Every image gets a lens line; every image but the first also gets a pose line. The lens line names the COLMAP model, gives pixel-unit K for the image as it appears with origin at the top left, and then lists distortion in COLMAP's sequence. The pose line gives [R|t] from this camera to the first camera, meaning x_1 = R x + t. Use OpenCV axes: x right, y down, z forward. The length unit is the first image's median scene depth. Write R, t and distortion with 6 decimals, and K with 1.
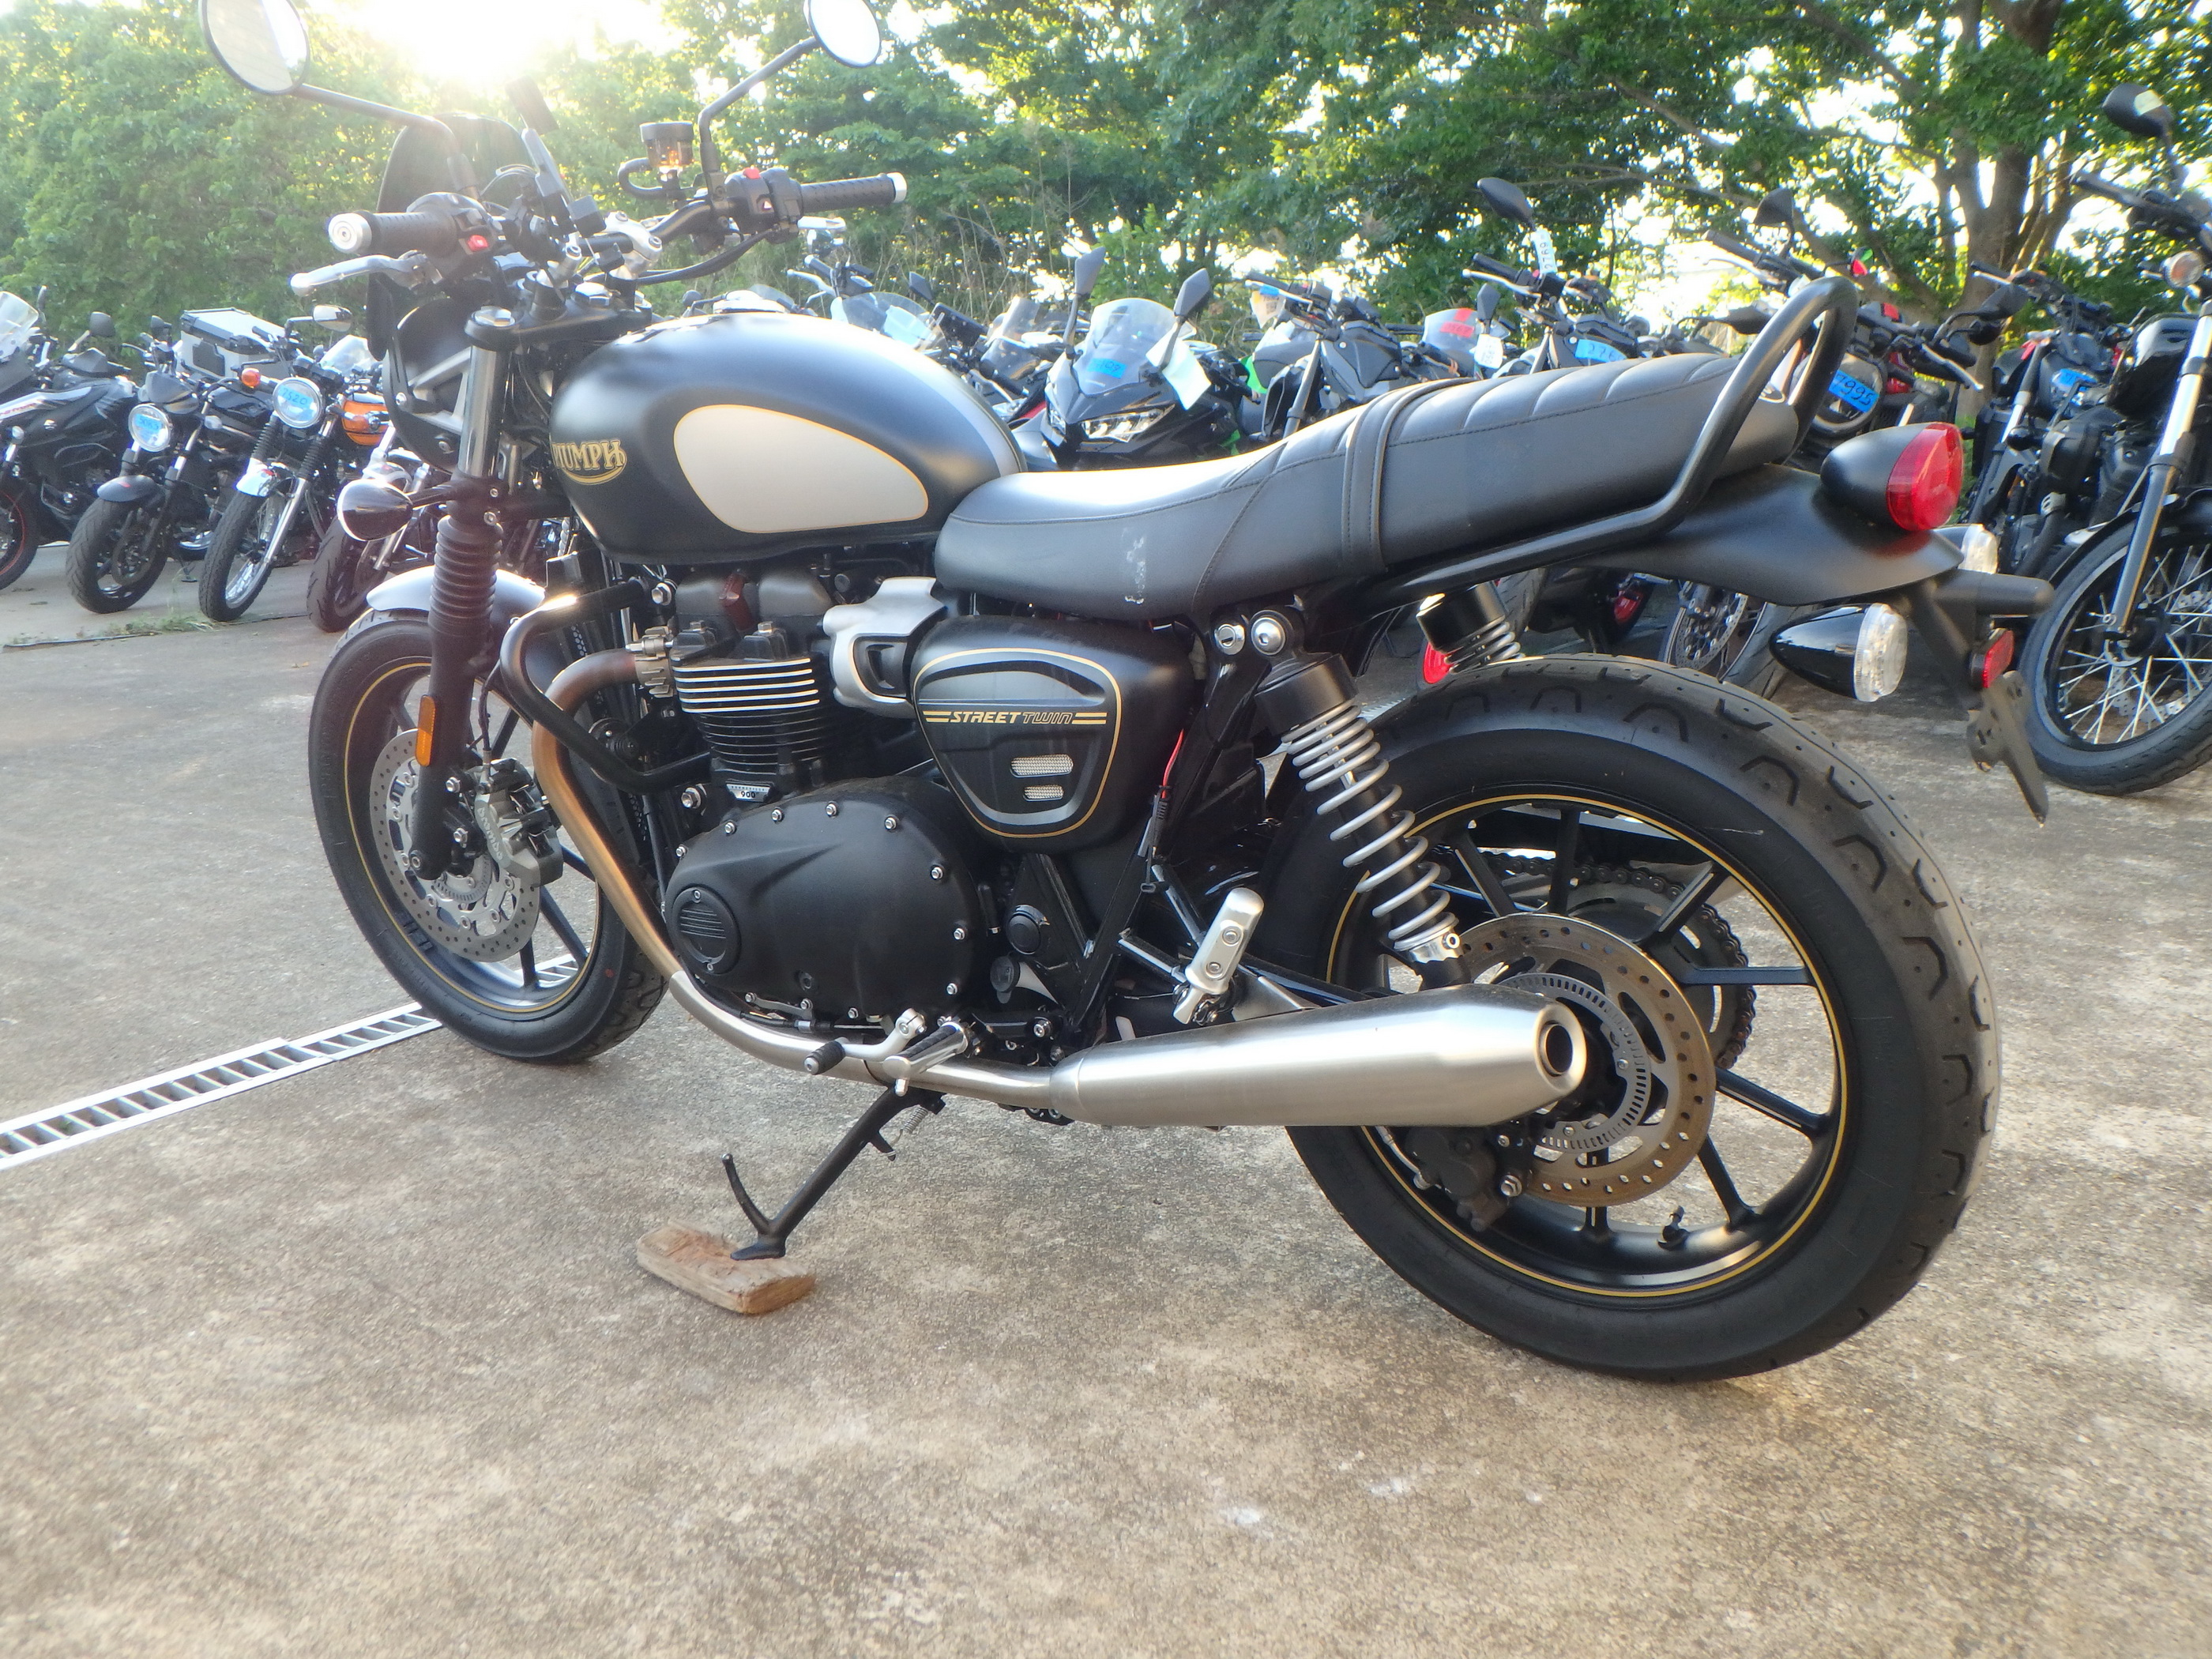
lens RADIAL K [[1883.9, 0, 1071.5], [0, 1883.9, 833.7], [0, 0, 1]] dist [-0.036116, 0.020947]
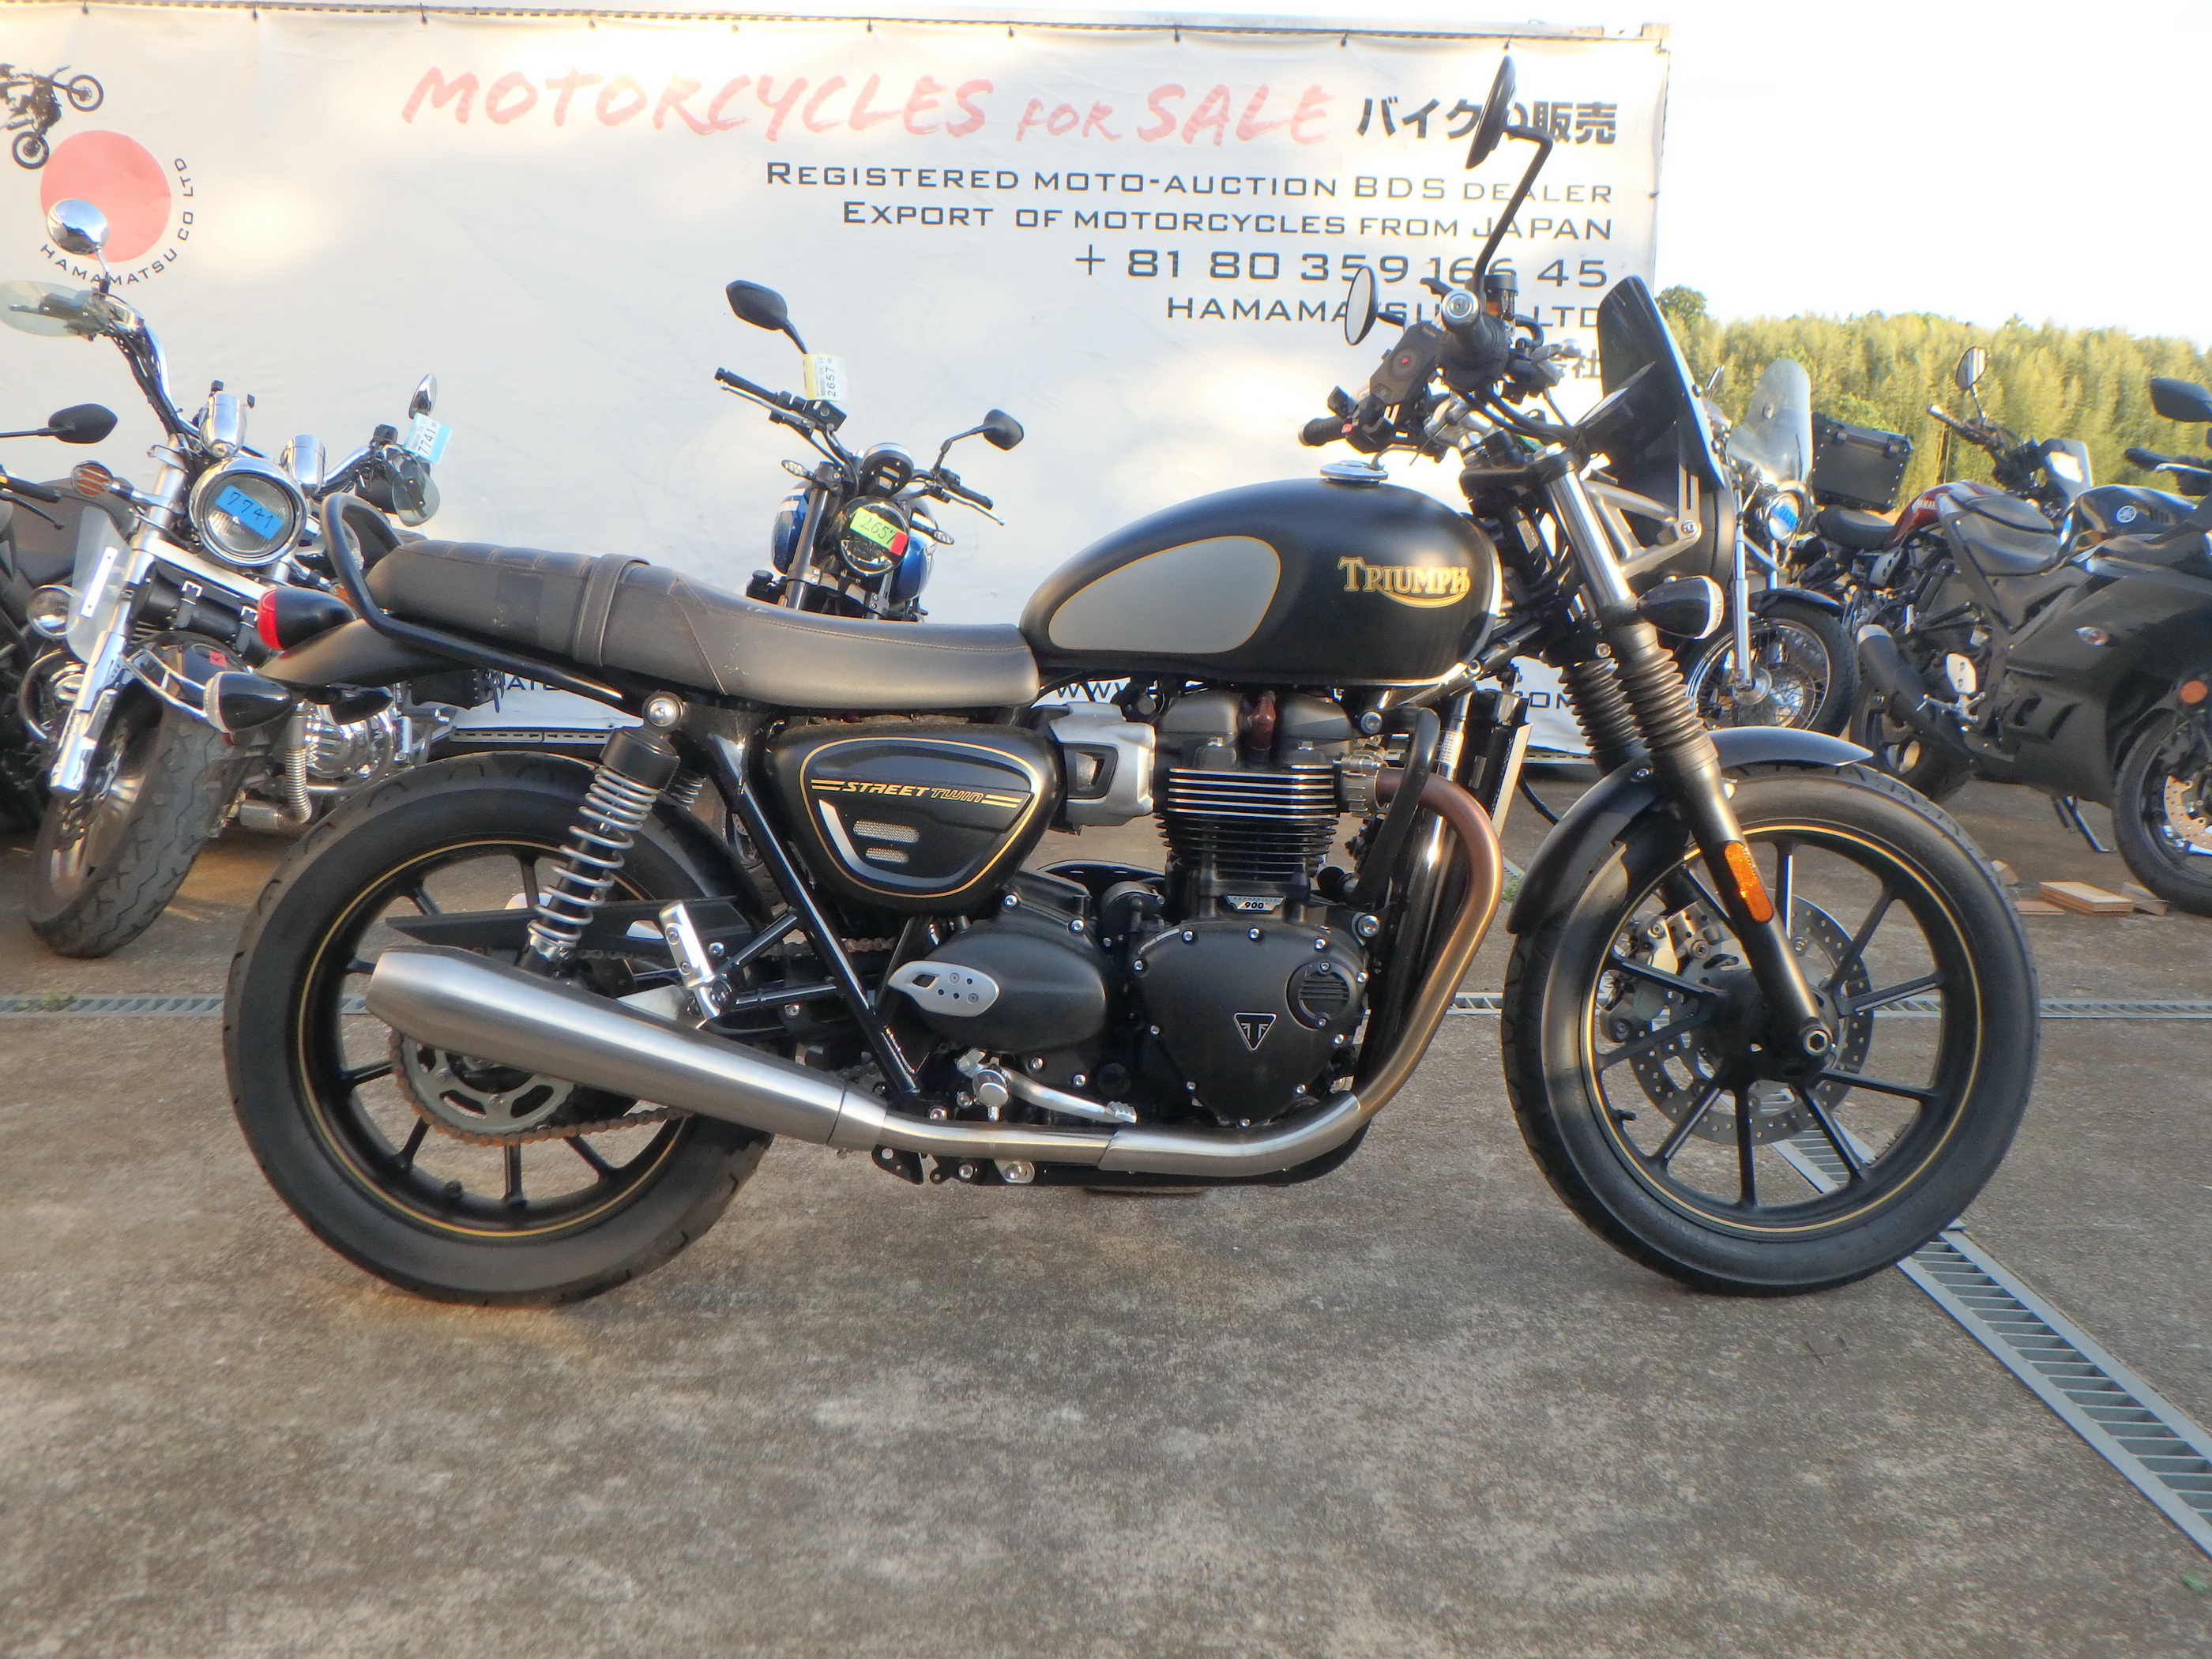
lens RADIAL K [[1883.9, 0, 1071.5], [0, 1883.9, 833.7], [0, 0, 1]] dist [-0.036116, 0.020947]
pose [[-0.794227, 0.126274, -0.594355, 0.707746], [-0.133808, 0.917807, 0.373798, -0.552491], [0.592704, 0.376410, -0.712051, 2.041933]]
